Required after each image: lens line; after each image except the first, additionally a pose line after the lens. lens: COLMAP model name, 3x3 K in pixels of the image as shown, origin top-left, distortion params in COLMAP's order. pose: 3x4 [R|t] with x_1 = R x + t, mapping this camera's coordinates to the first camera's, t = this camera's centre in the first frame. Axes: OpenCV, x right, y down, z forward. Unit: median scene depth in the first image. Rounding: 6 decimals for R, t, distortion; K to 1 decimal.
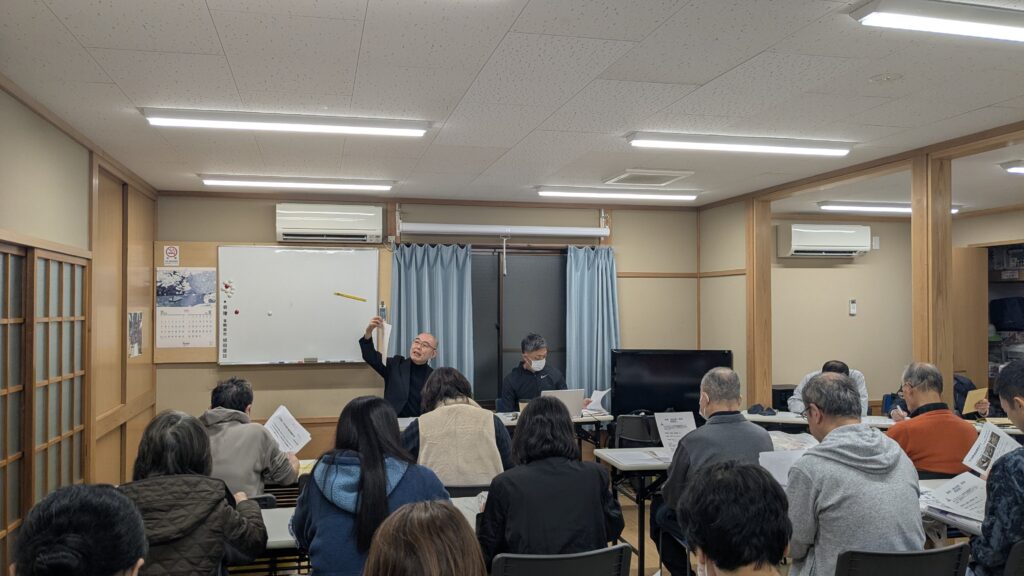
lens RADIAL K [[795.3, 0, 509.1], [0, 795.3, 287.9], [0, 0, 1]] dist [0.039914, -0.061604]
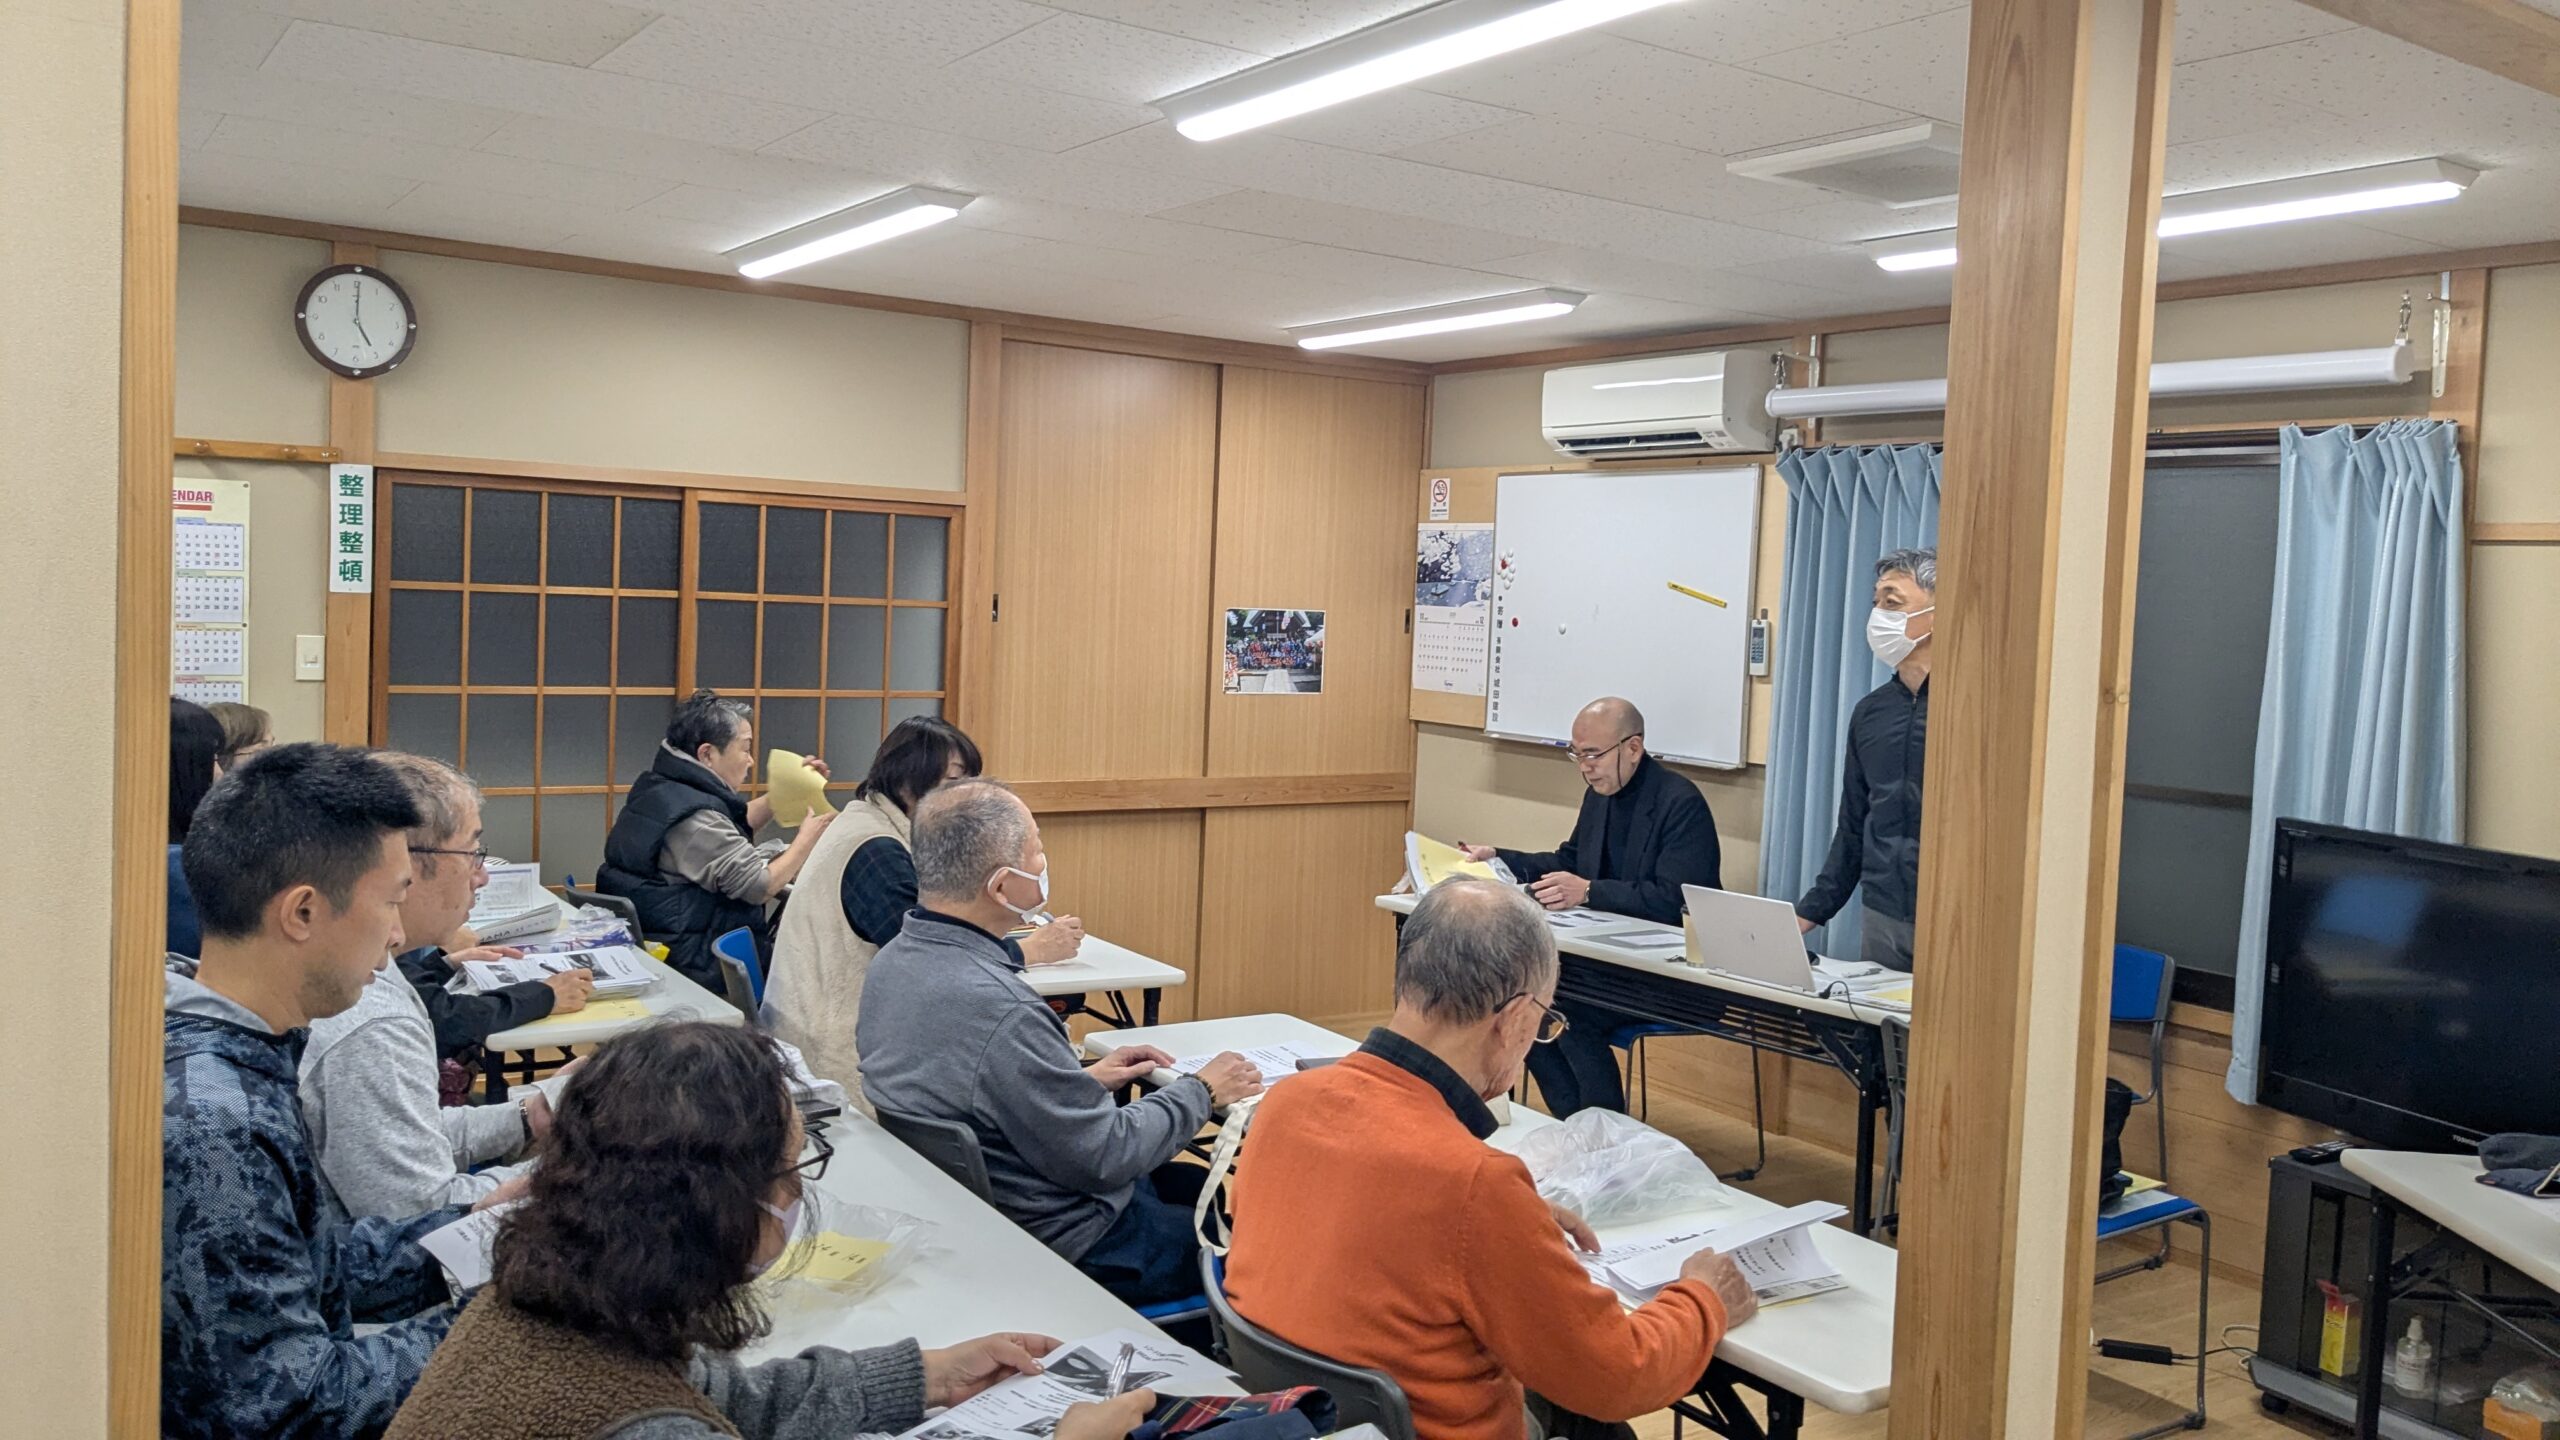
lens RADIAL K [[1988.2, 0, 1275.9], [0, 1988.2, 710.4], [0, 0, 1]] dist [0.039914, -0.061604]
pose [[0.345539, 0.075863, -0.935333, 0.663973], [-0.020153, 0.997097, 0.073427, 0.000376], [0.938188, -0.006522, 0.346065, 0.489054]]
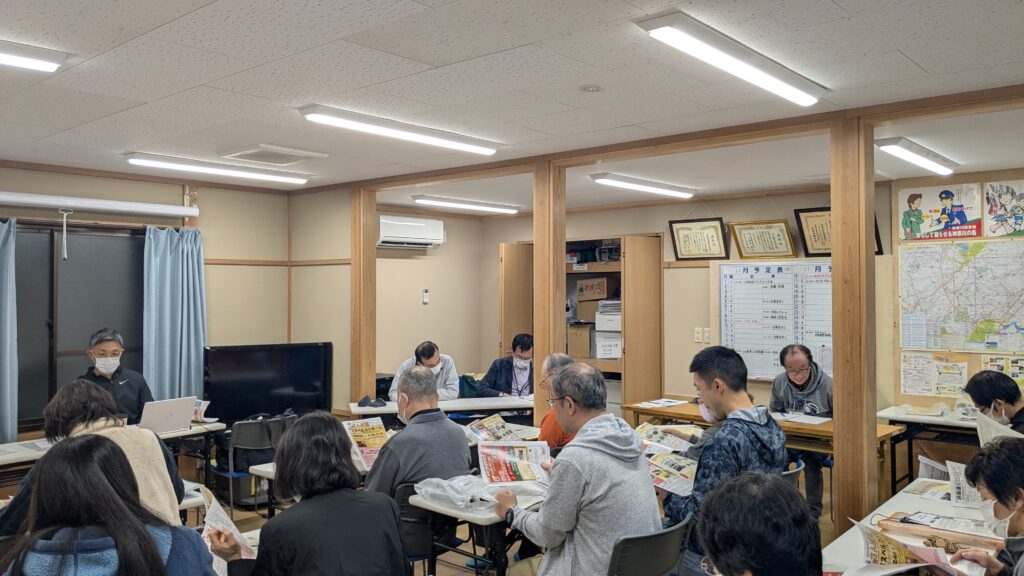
lens RADIAL K [[795.3, 0, 510.1], [0, 795.3, 260.6], [0, 0, 1]] dist [0.039914, -0.061604]
pose [[0.809316, 0.020545, 0.587014, -0.122072], [-0.010718, 0.999738, -0.020212, -0.003598], [-0.587276, 0.010066, 0.809325, 0.097187]]
